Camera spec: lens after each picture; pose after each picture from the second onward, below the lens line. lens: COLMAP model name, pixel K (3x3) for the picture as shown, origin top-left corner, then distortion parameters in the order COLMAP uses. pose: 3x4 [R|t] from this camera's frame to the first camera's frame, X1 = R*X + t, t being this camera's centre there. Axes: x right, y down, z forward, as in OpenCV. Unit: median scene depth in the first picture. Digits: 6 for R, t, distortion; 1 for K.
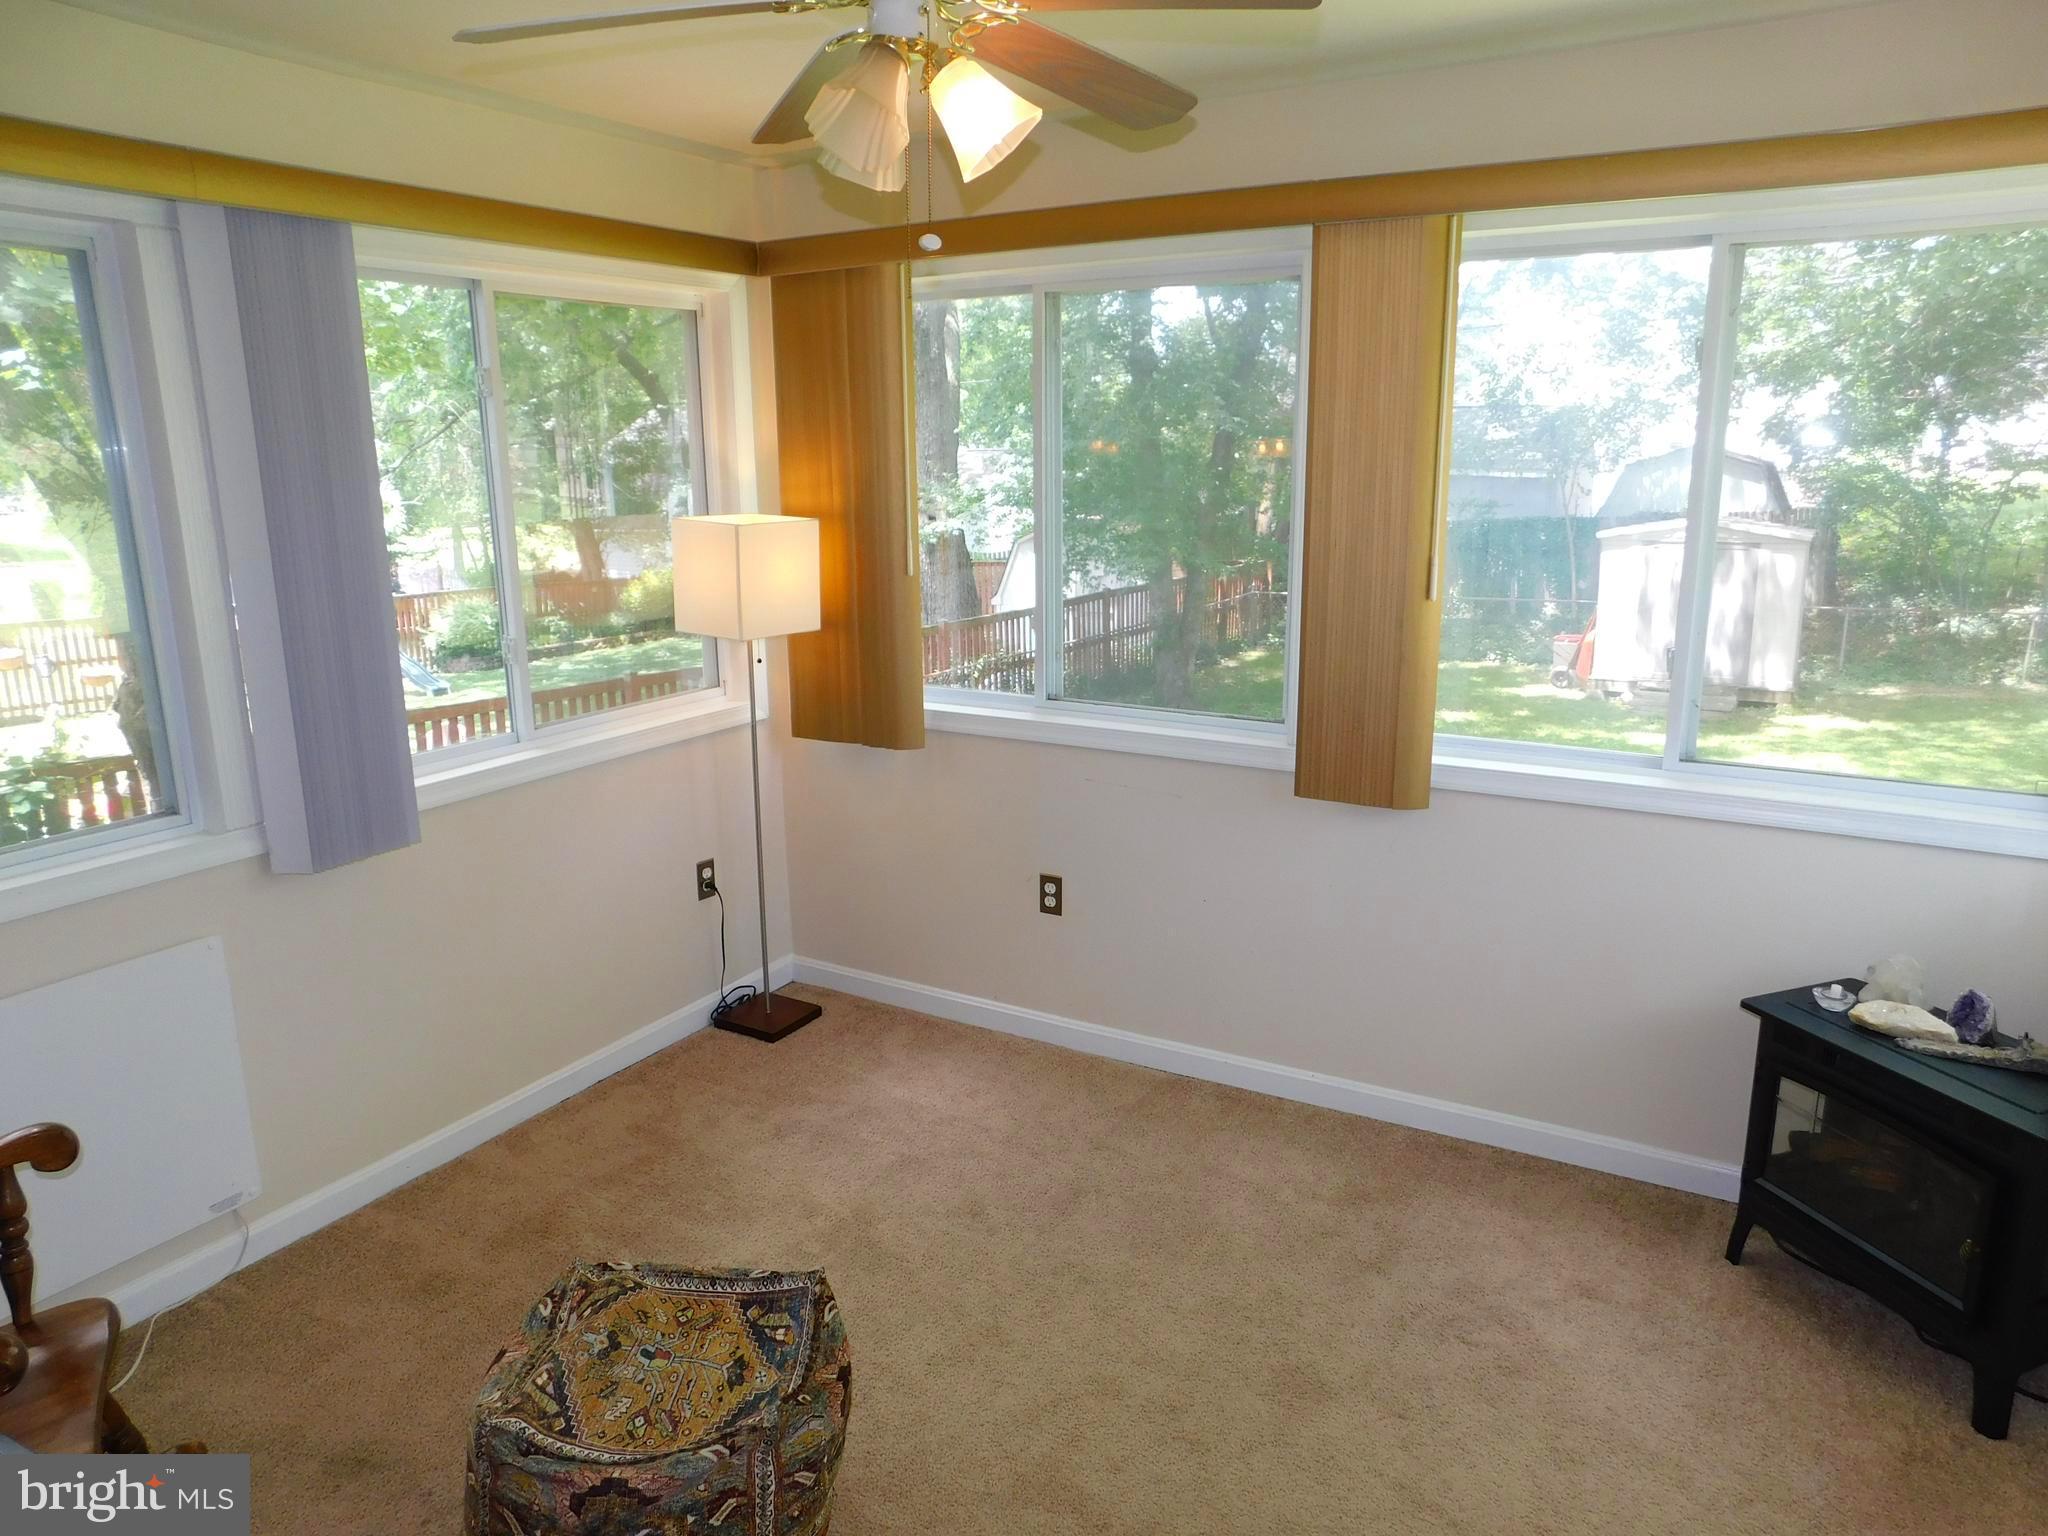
lens RADIAL K [[1367.1, 0, 1024.9], [0, 1367.1, 770.2], [0, 0, 1]] dist [-0.024535, 0.025572]
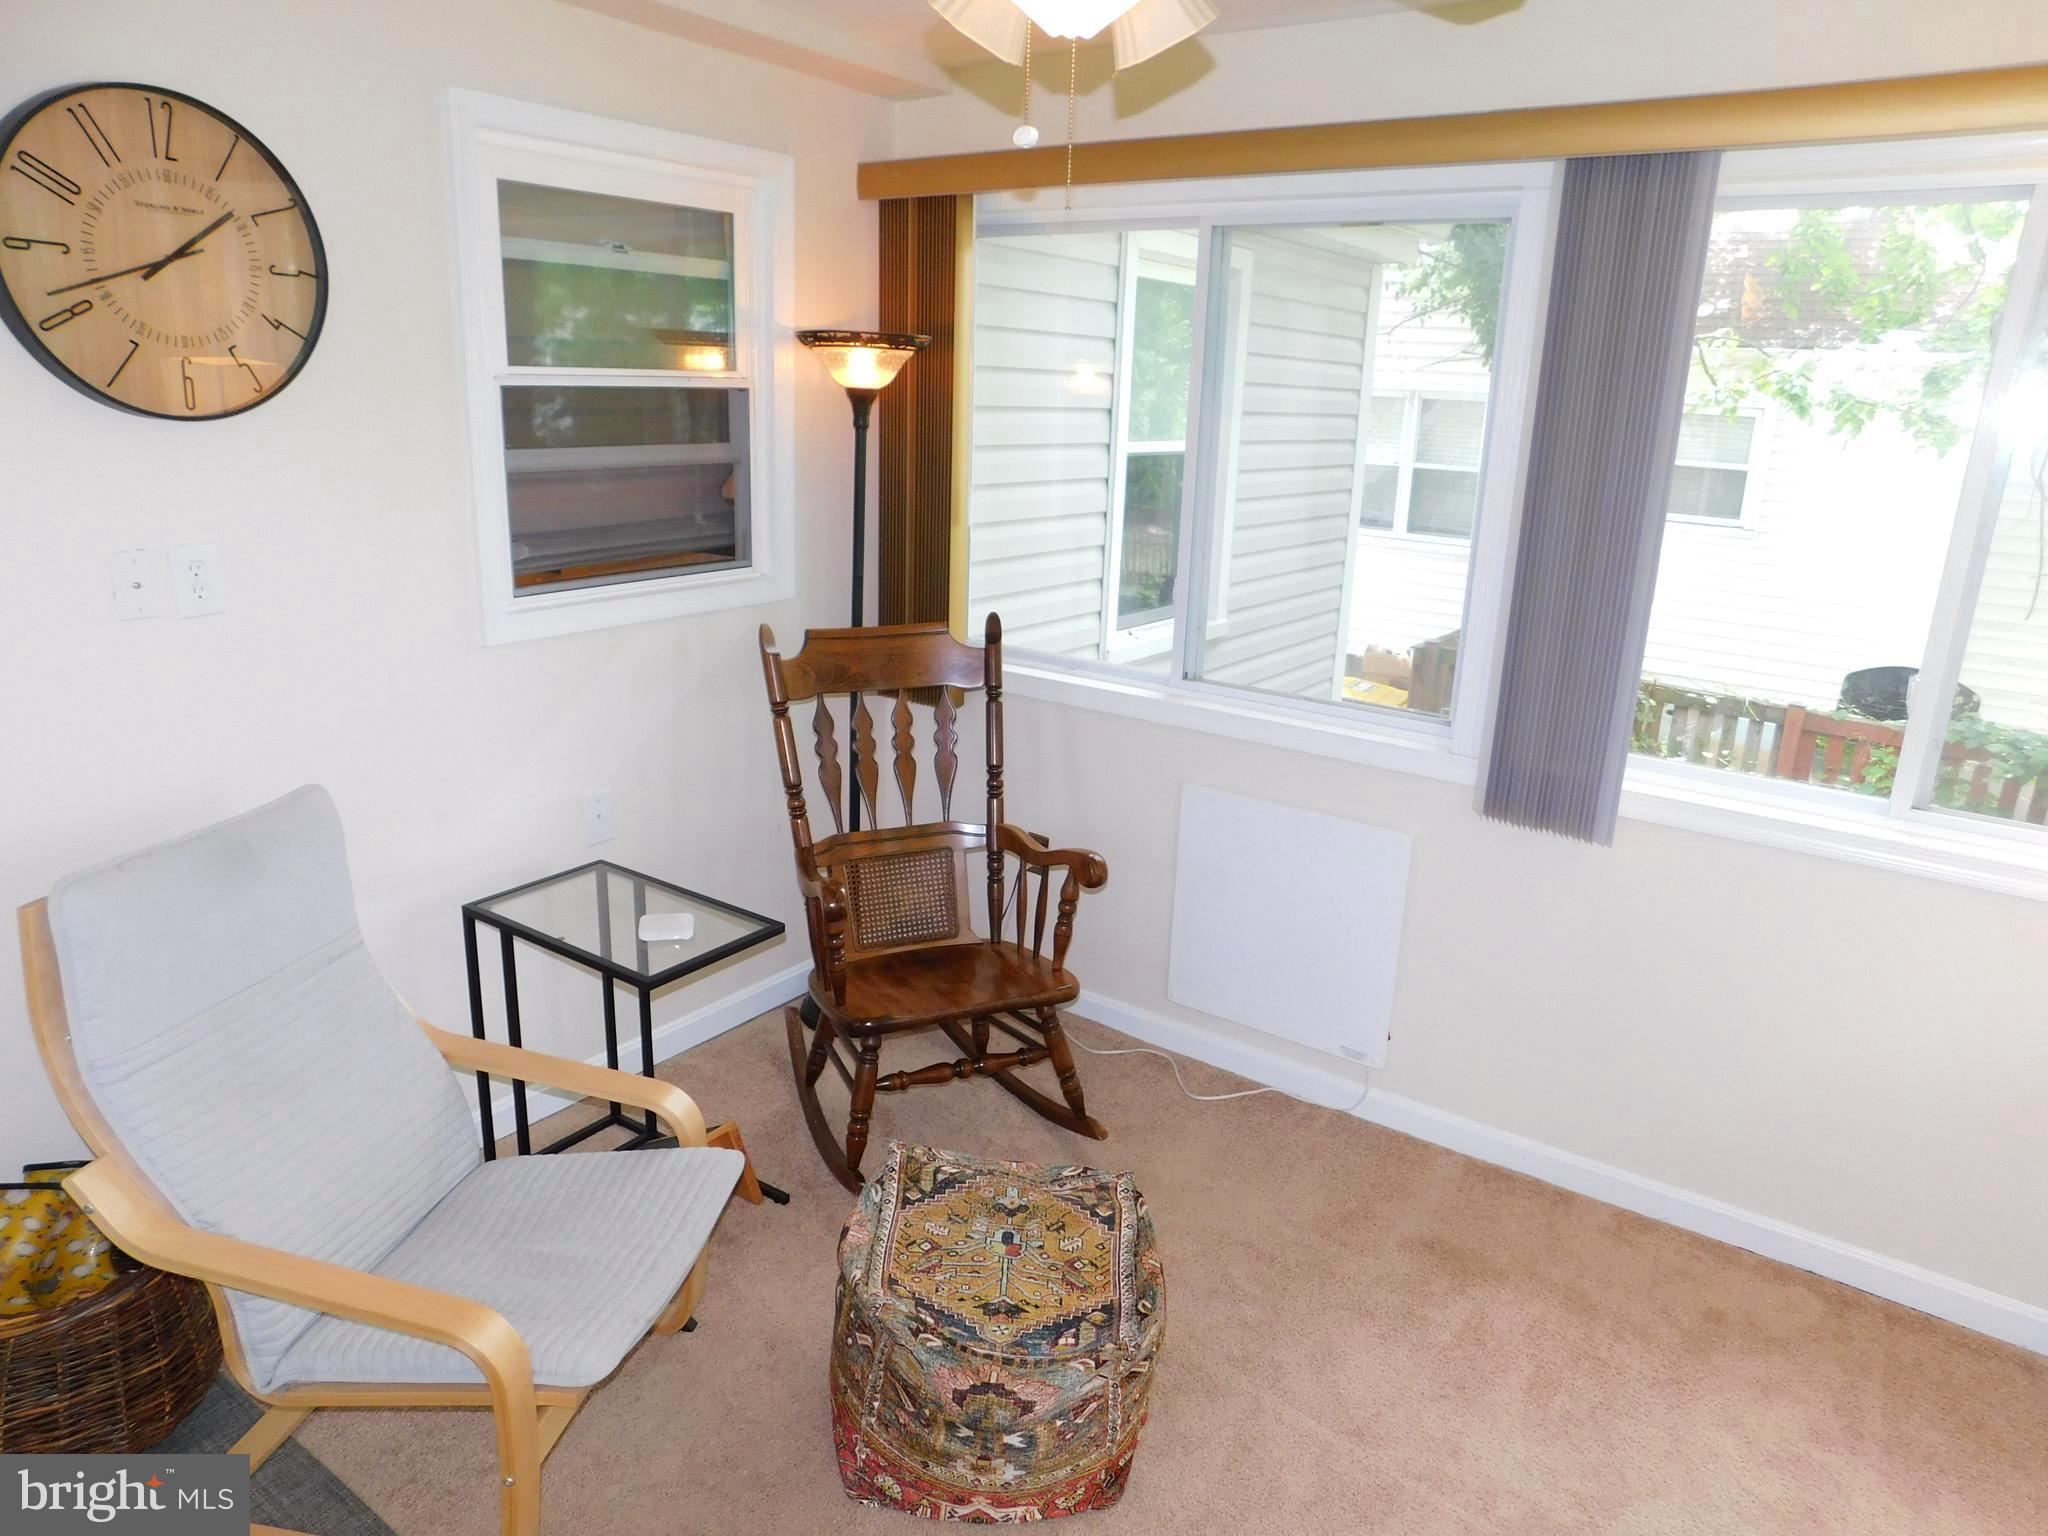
lens RADIAL K [[1367.1, 0, 1025.5], [0, 1367.1, 764.1], [0, 0, 1]] dist [-0.024535, 0.025572]
pose [[-0.085774, 0.282533, -0.955415, 0.623984], [-0.265419, 0.917815, 0.295243, -0.231324], [0.960310, 0.278909, -0.003735, 0.871170]]
